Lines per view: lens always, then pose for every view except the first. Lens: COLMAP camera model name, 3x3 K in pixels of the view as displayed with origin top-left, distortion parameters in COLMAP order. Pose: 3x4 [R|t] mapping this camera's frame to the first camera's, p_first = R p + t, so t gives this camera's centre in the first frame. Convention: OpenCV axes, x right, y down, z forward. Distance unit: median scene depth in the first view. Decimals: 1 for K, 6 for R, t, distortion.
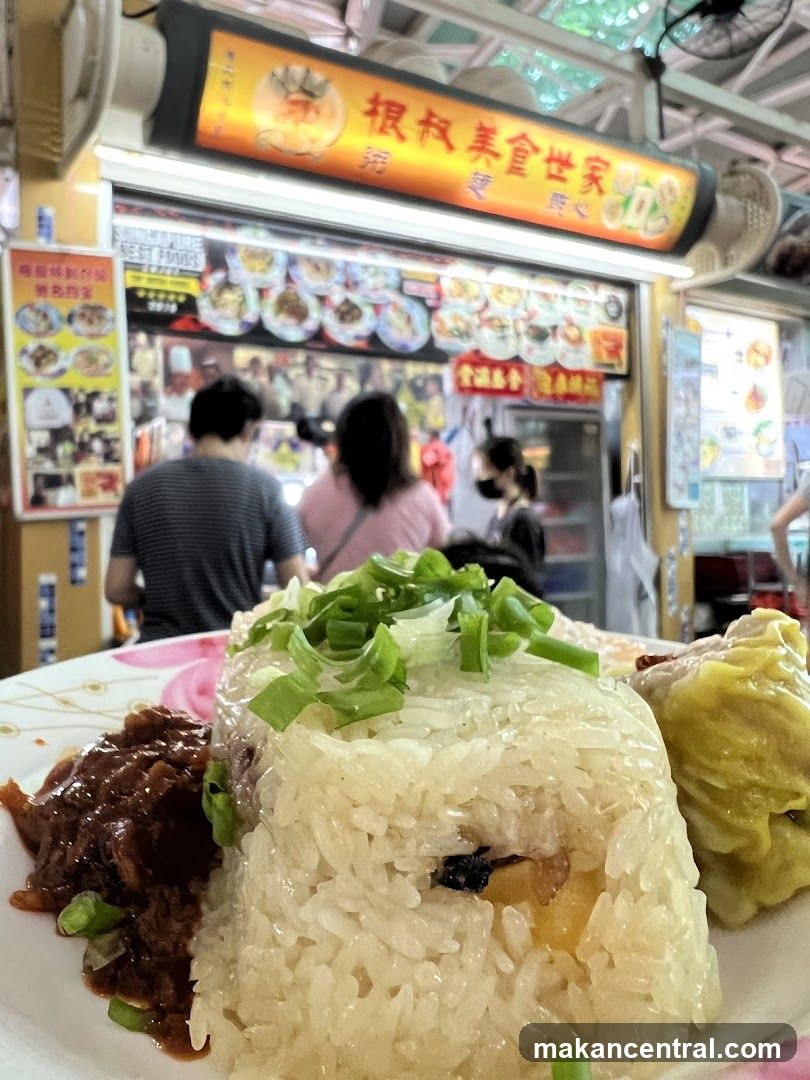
lens RADIAL K [[841.5, 0, 323.3], [0, 841.5, 495.4], [0, 0, 1]] dist [0.000569, 0.002596]
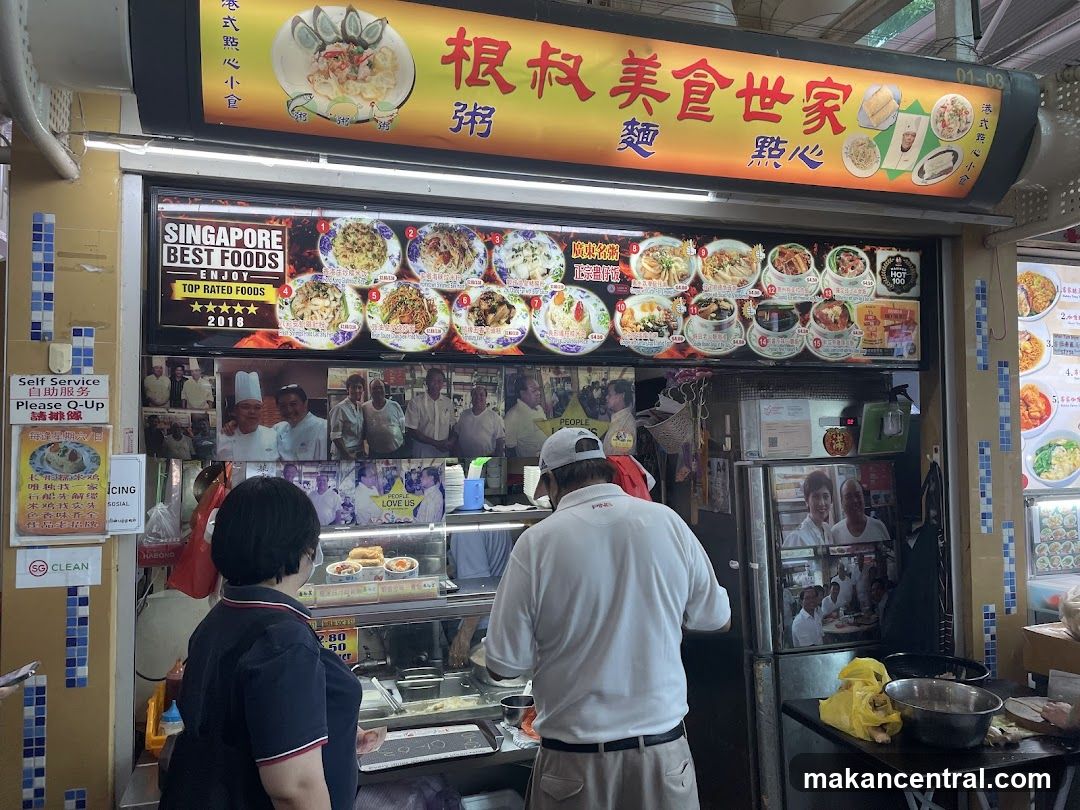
lens RADIAL K [[803.6, 0, 540.8], [0, 803.6, 394.3], [0, 0, 1]] dist [0.114190, -0.145117]
pose [[0.972610, -0.001558, -0.232440, 0.259437], [-0.003127, 0.999799, -0.019787, -0.128657], [0.232424, 0.019971, 0.972410, 0.288904]]
